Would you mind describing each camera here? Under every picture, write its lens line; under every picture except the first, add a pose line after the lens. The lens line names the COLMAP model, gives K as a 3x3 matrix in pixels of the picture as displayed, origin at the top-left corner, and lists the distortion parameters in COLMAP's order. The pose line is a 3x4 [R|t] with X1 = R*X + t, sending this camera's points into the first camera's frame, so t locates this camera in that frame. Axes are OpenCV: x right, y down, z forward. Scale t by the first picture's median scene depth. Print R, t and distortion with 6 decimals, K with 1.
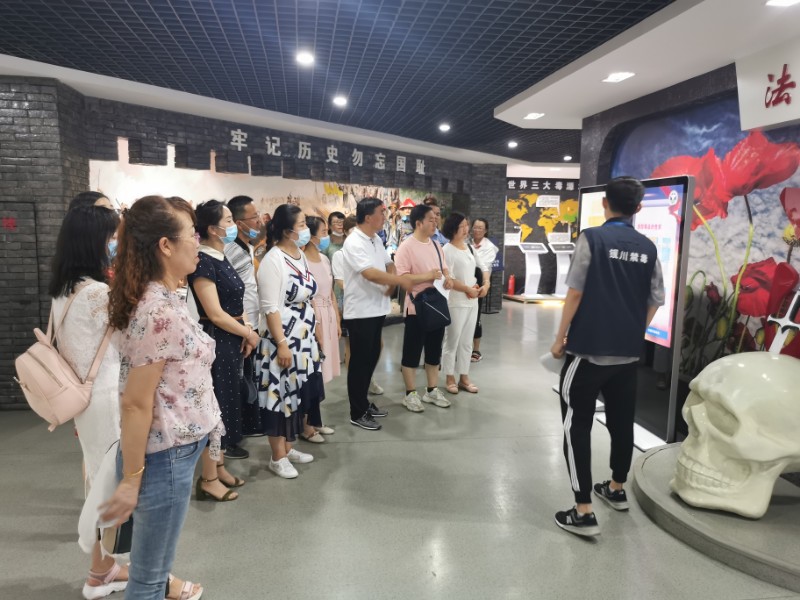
lens RADIAL K [[623.9, 0, 398.8], [0, 623.9, 302.3], [0, 0, 1]] dist [0.061543, -0.042838]
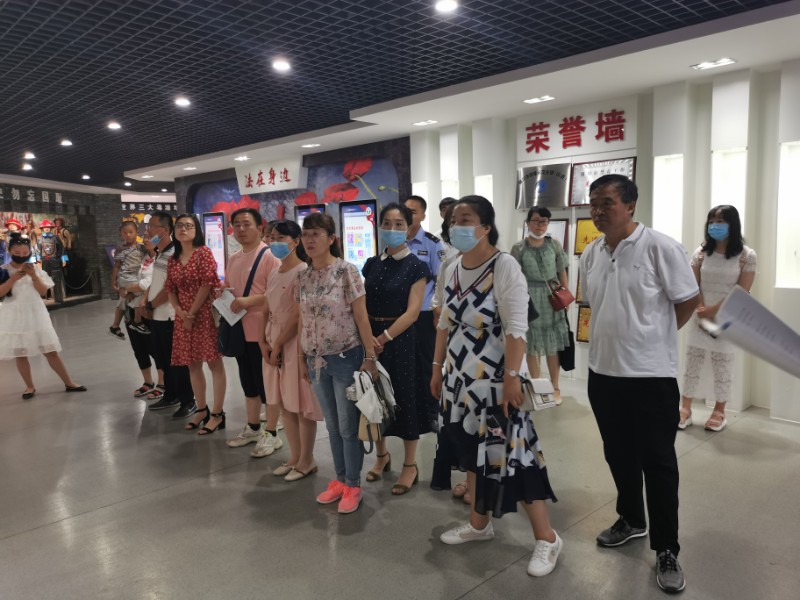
lens RADIAL K [[623.9, 0, 403.6], [0, 623.9, 299.2], [0, 0, 1]] dist [0.061543, -0.042838]
pose [[0.808659, -0.106471, 0.578562, -0.163183], [0.119342, 0.992726, 0.015883, 0.069891], [-0.576045, 0.056202, 0.815484, -0.524075]]
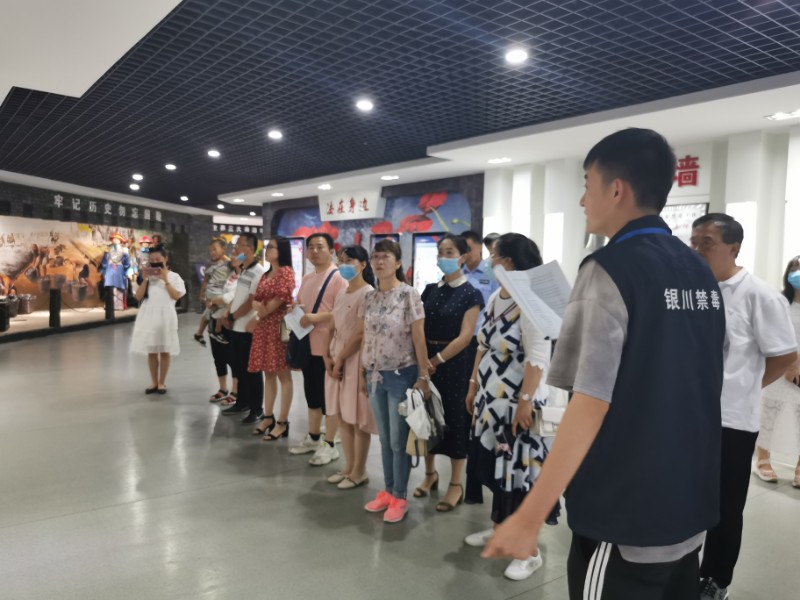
lens RADIAL K [[623.9, 0, 400.2], [0, 623.9, 300.1], [0, 0, 1]] dist [0.061543, -0.042838]
pose [[0.876687, -0.022169, 0.480551, -0.166566], [0.049041, 0.997852, -0.043433, 0.072596], [-0.478555, 0.061644, 0.875891, -0.536843]]
